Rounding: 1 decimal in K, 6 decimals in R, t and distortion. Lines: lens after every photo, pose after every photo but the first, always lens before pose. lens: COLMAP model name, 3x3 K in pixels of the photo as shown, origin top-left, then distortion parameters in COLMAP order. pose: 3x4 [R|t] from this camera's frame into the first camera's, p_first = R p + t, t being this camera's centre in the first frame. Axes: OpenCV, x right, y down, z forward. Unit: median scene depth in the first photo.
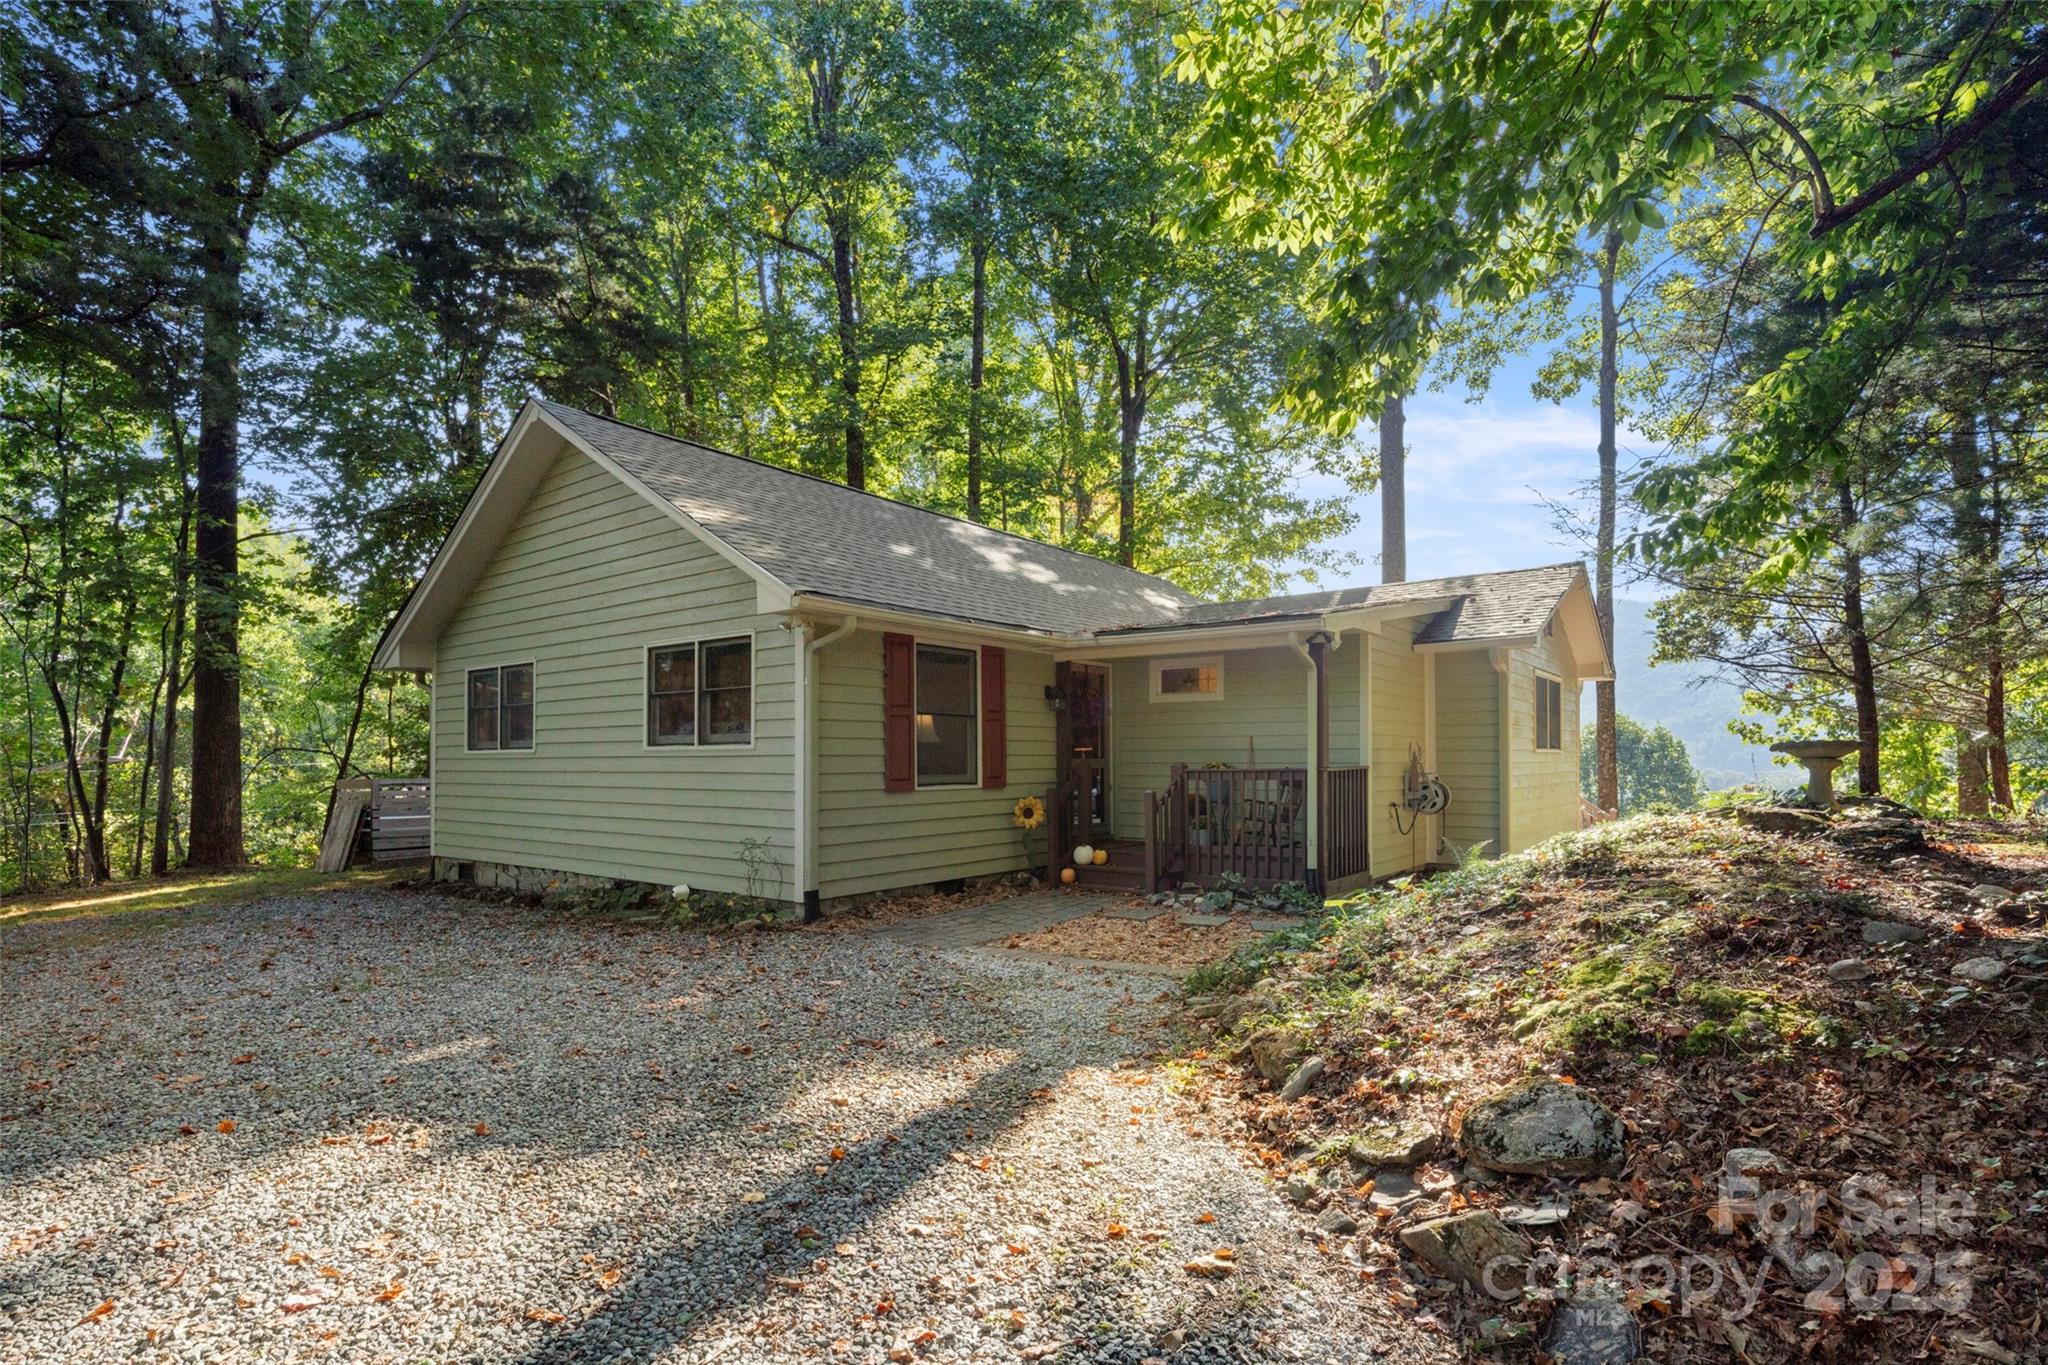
lens RADIAL K [[1003.7, 0, 1020.6], [0, 1003.7, 742.8], [0, 0, 1]] dist [0.003617, -0.003044]
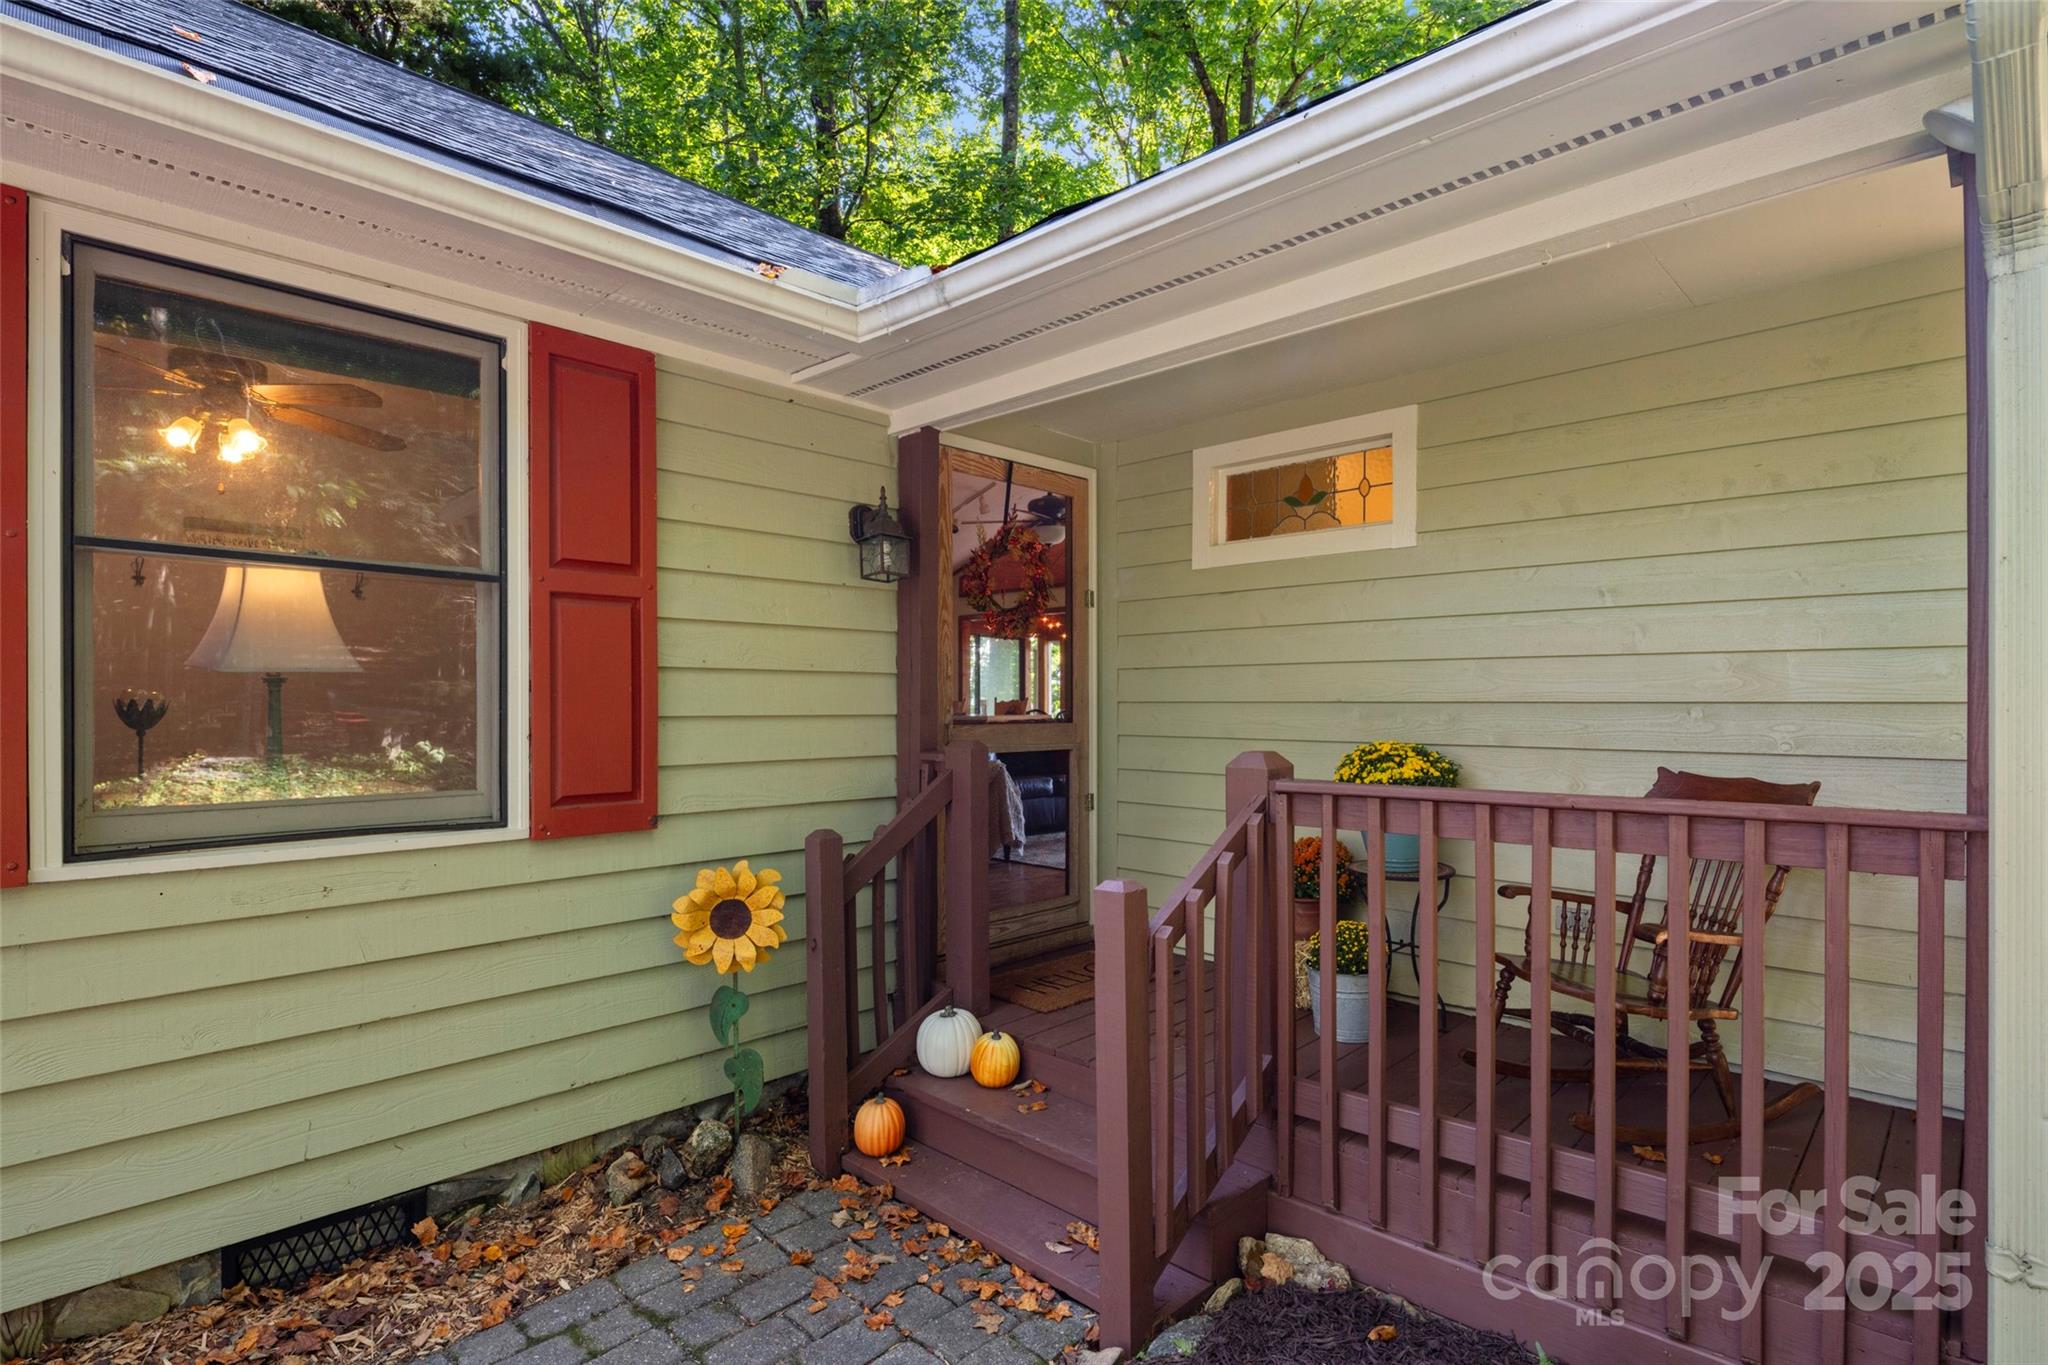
lens RADIAL K [[1003.7, 0, 1020.7], [0, 1003.7, 696.2], [0, 0, 1]] dist [0.003617, -0.003044]
pose [[0.992075, 0.000658, -0.125649, 0.126414], [-0.000200, 0.999993, 0.003657, 0.004711], [0.125650, -0.003603, 0.992068, 0.717553]]
